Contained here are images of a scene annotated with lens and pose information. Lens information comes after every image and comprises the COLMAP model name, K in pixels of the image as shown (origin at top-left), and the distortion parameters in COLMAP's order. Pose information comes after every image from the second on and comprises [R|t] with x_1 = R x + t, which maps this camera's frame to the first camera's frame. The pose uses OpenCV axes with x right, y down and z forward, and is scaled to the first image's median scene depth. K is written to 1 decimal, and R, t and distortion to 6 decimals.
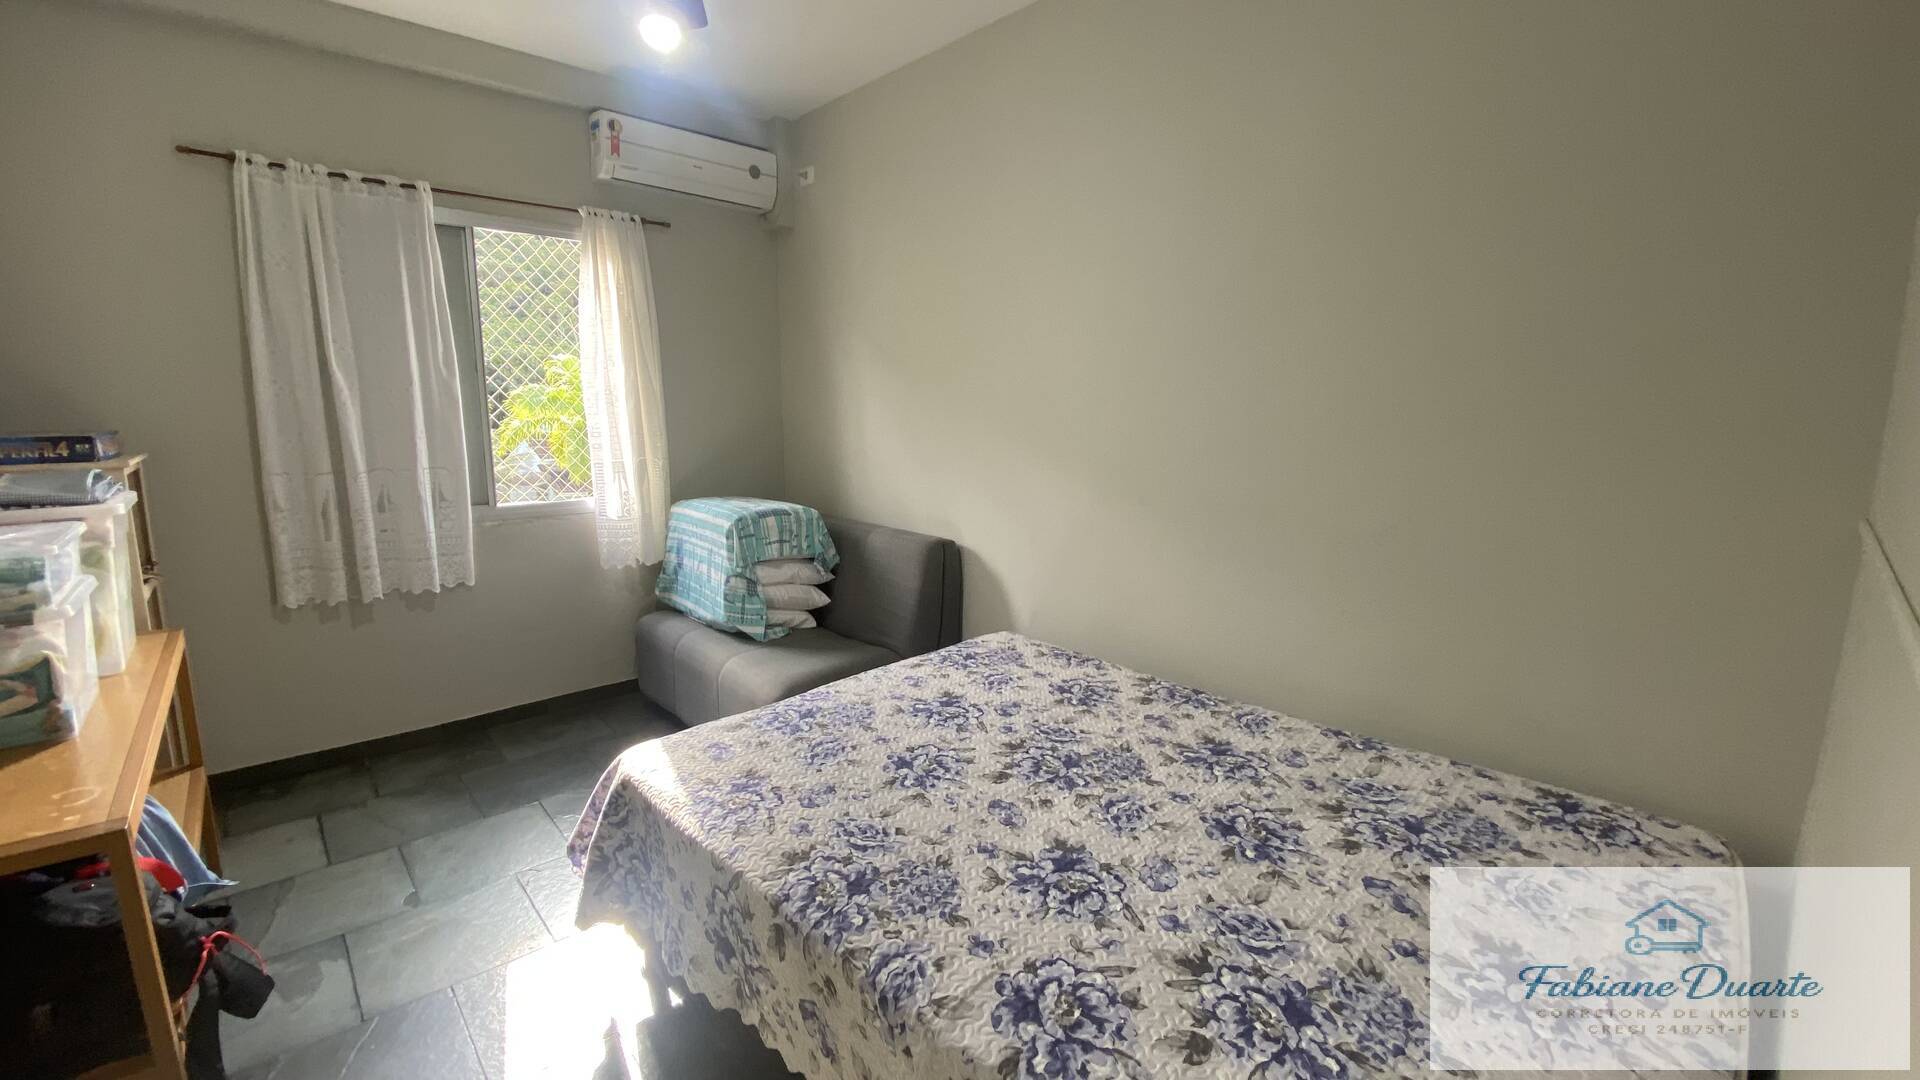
lens RADIAL K [[763.8, 0, 960.0], [0, 763.8, 540.0], [0, 0, 1]] dist [0.024082, -0.023121]
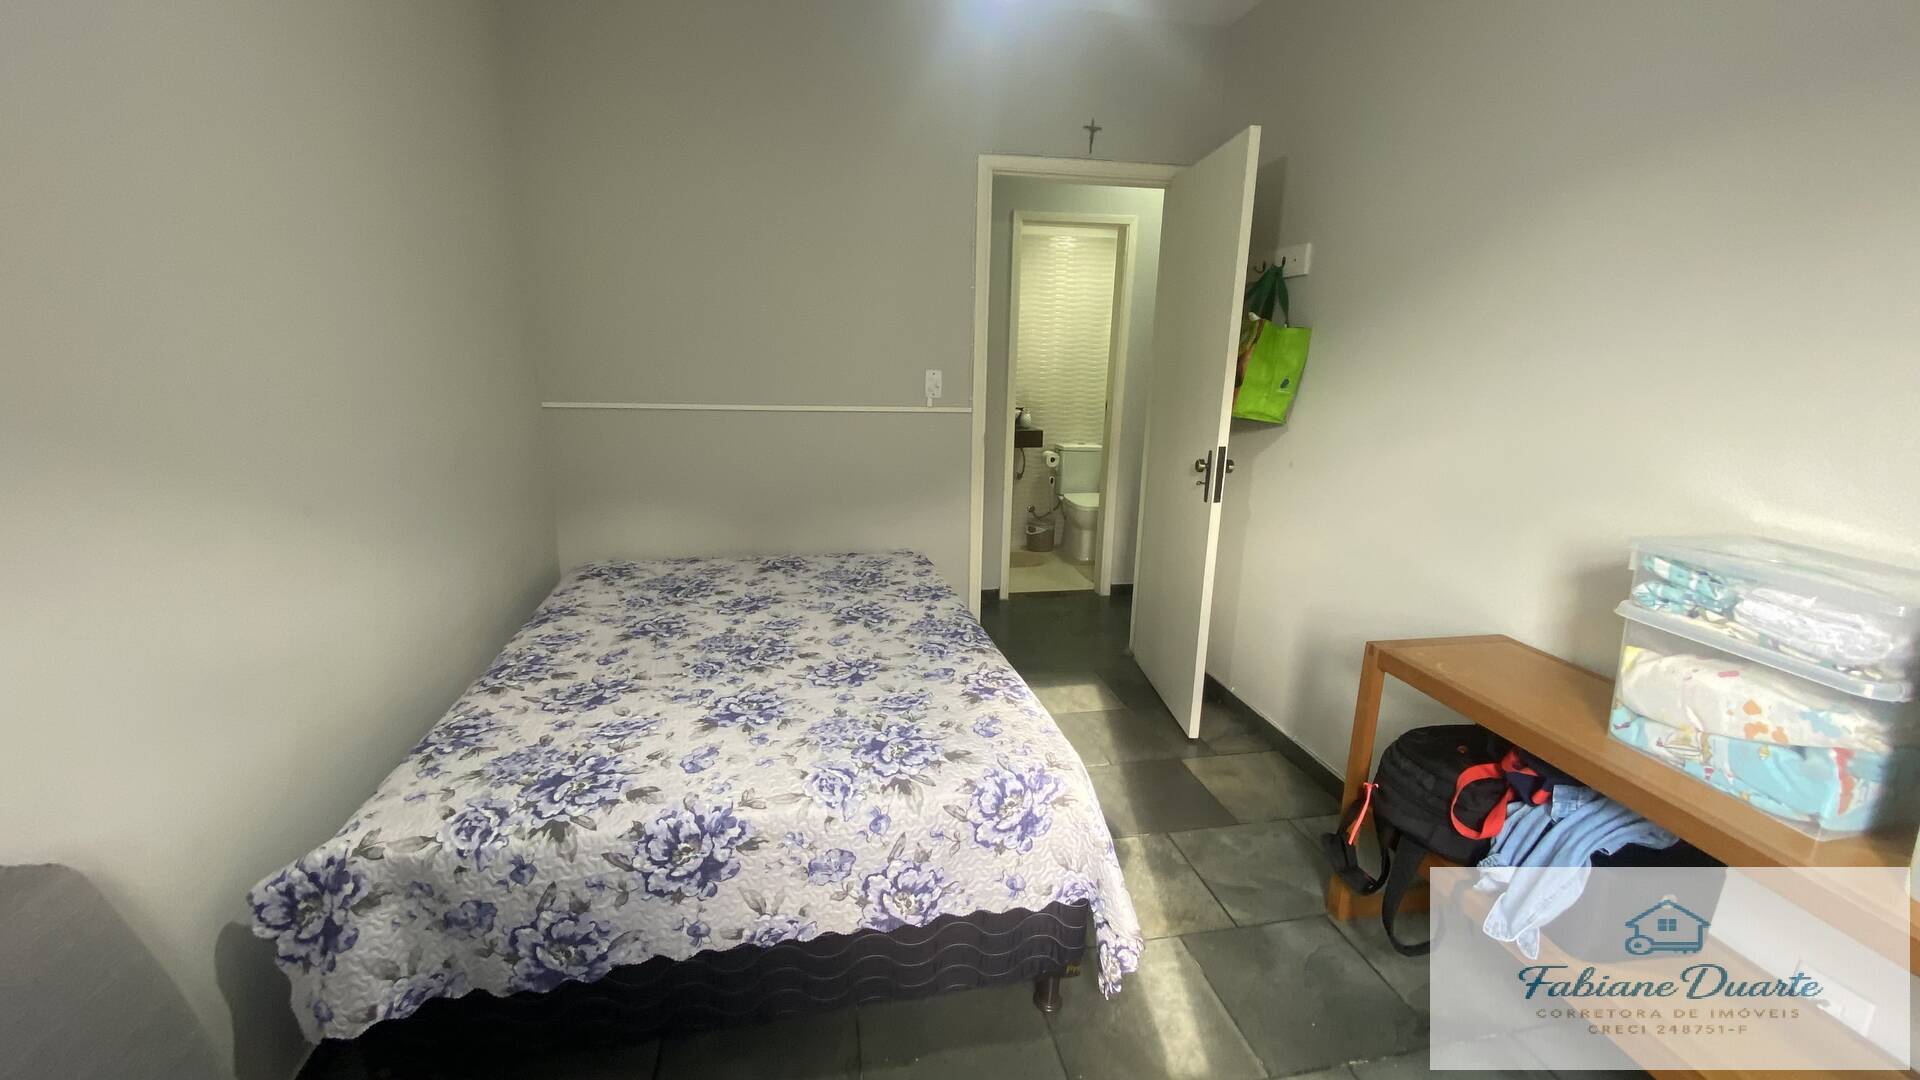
lens RADIAL K [[763.8, 0, 960.0], [0, 763.8, 540.0], [0, 0, 1]] dist [0.024082, -0.023121]
pose [[-0.850582, -0.154925, 0.502502, -0.799368], [0.056709, 0.923015, 0.380562, -0.353466], [-0.522775, 0.352195, -0.776315, 1.832607]]
